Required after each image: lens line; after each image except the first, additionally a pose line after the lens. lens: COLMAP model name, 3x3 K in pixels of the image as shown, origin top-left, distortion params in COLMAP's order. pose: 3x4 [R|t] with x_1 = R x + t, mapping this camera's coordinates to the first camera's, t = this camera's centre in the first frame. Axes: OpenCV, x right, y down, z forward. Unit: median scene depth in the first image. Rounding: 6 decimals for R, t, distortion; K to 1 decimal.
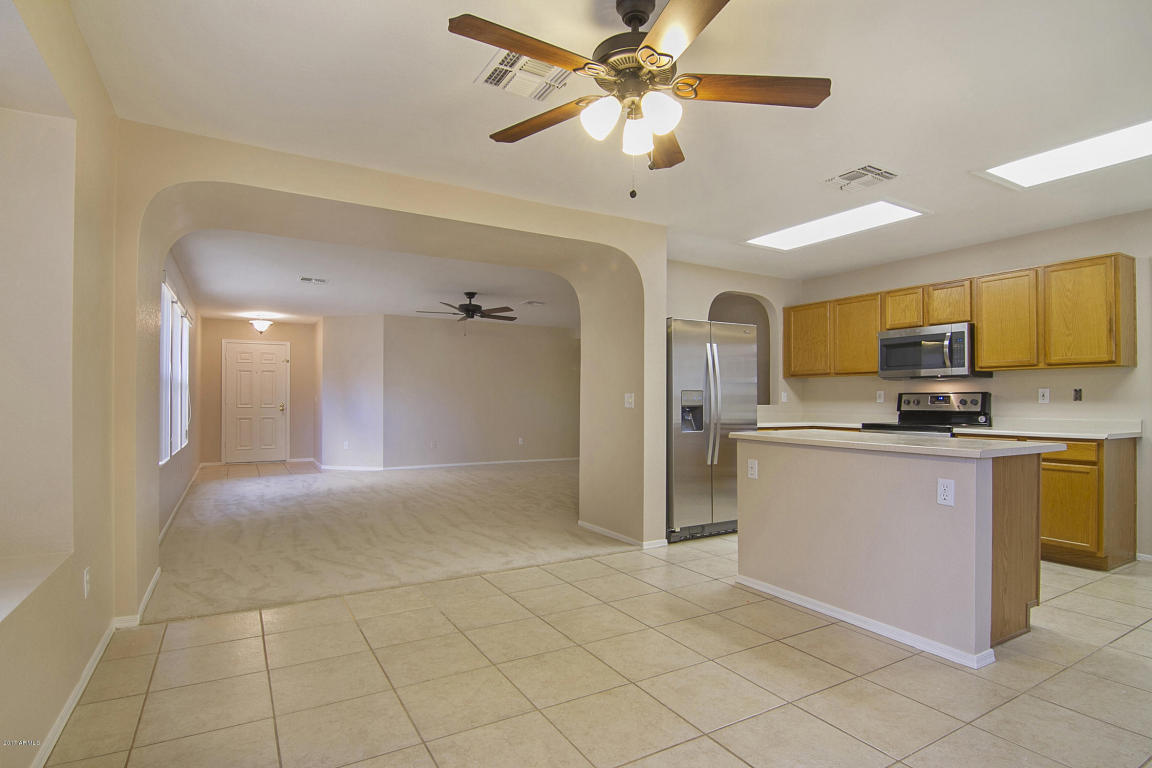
lens RADIAL K [[579.5, 0, 566.5], [0, 579.5, 396.0], [0, 0, 1]] dist [0.000045, -0.012293]
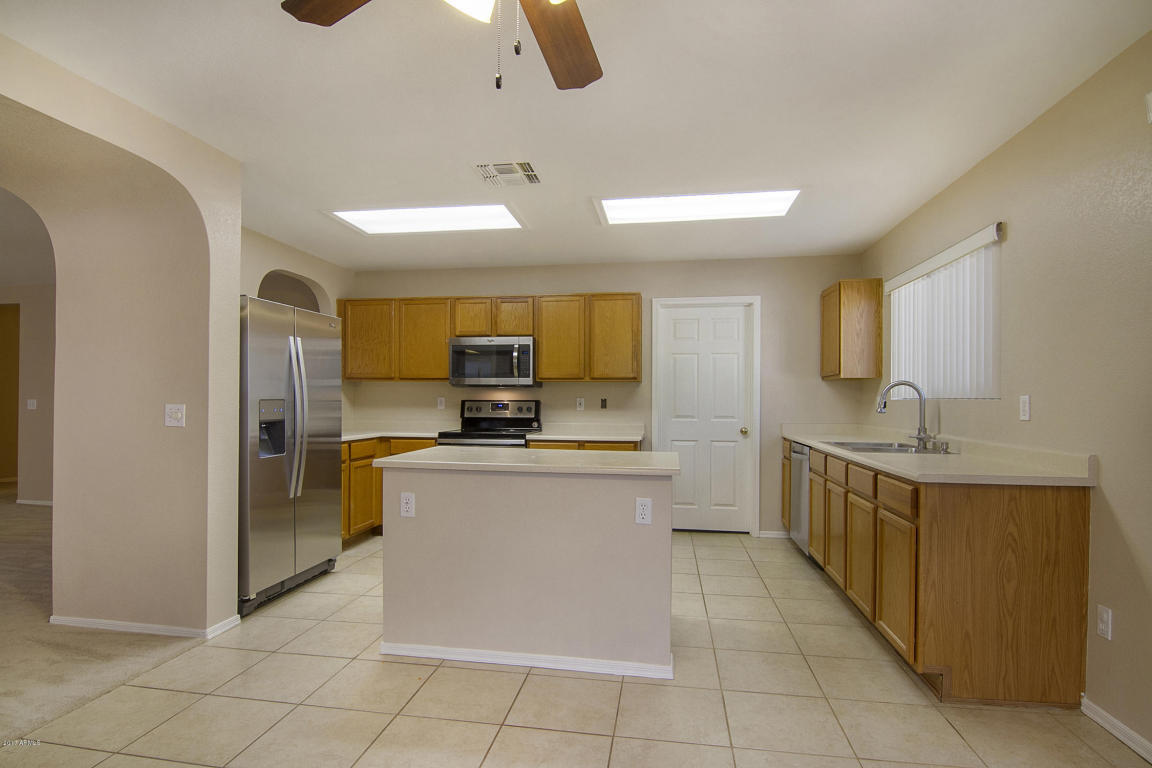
lens RADIAL K [[592.5, 0, 573.4], [0, 592.5, 397.0], [0, 0, 1]] dist [0.000201, -0.014675]
pose [[0.634758, 0.003504, 0.772703, -0.113522], [-0.009417, 0.999951, 0.003201, -0.017841], [-0.772653, -0.009308, 0.634760, 0.229449]]
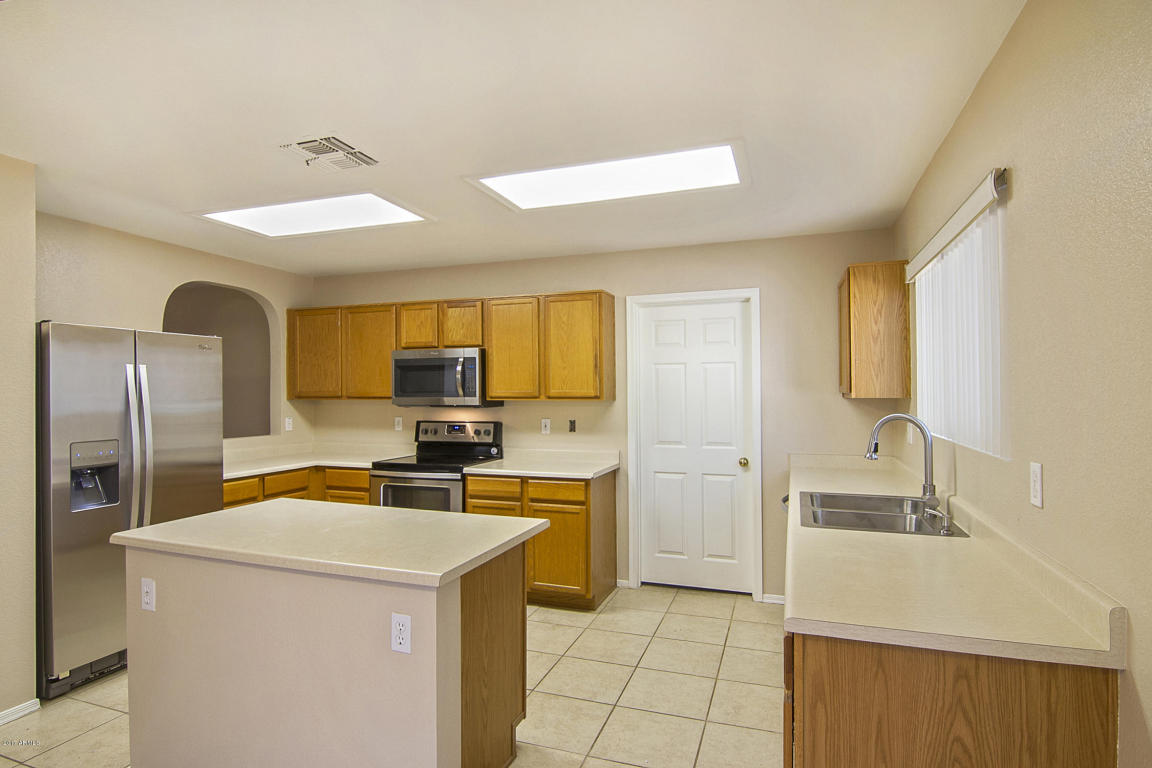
lens RADIAL K [[618.1, 0, 576.0], [0, 618.1, 384.0], [0, 0, 1]] dist [-0.002309, -0.016981]
pose [[0.758385, 0.001004, 0.651806, 0.175517], [0.003414, 0.999979, -0.005512, -0.063324], [-0.651798, 0.006405, 0.758366, 0.163606]]
